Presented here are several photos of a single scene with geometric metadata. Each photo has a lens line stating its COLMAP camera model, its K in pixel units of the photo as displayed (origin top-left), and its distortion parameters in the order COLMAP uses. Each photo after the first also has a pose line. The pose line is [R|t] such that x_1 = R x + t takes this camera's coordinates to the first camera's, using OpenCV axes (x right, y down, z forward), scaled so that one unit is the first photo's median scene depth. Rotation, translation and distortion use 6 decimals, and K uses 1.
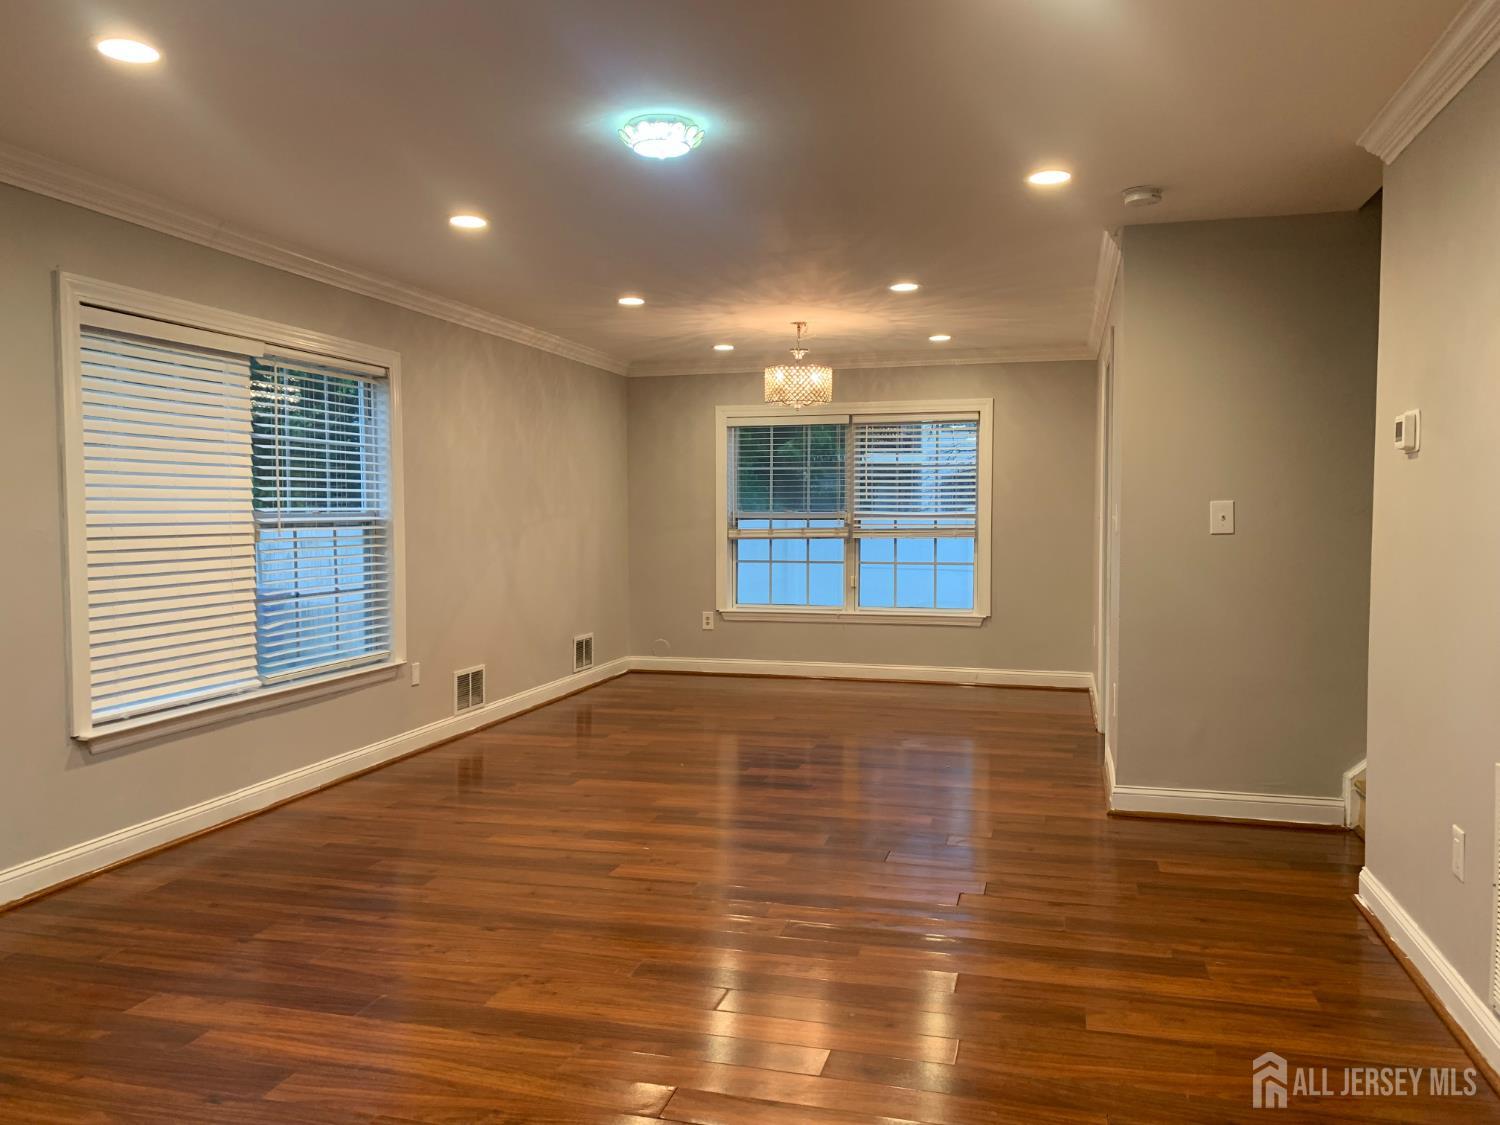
lens RADIAL K [[1149.0, 0, 750.6], [0, 1149.0, 570.1], [0, 0, 1]] dist [0.002598, 0.005218]
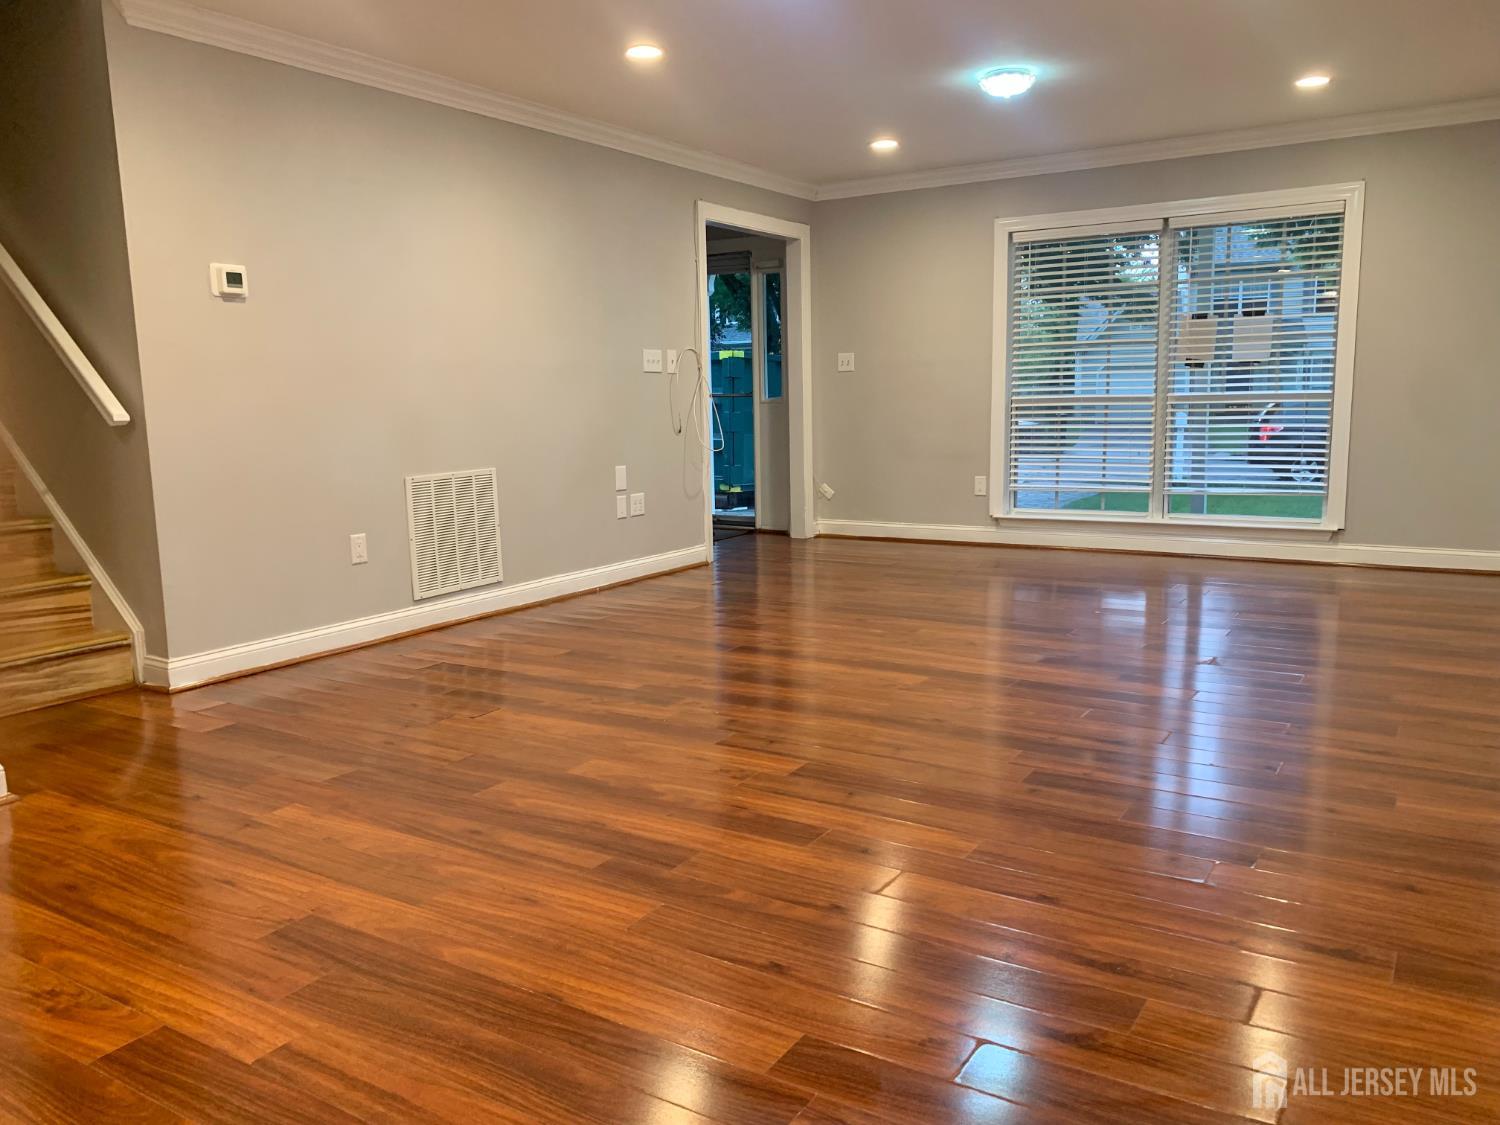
lens RADIAL K [[1149.0, 0, 750.6], [0, 1149.0, 570.1], [0, 0, 1]] dist [0.002598, 0.005218]
pose [[-0.954934, -0.033174, 0.294959, -0.331041], [0.029987, 0.977867, 0.207065, -0.039969], [-0.295300, 0.206578, -0.932804, 1.800513]]
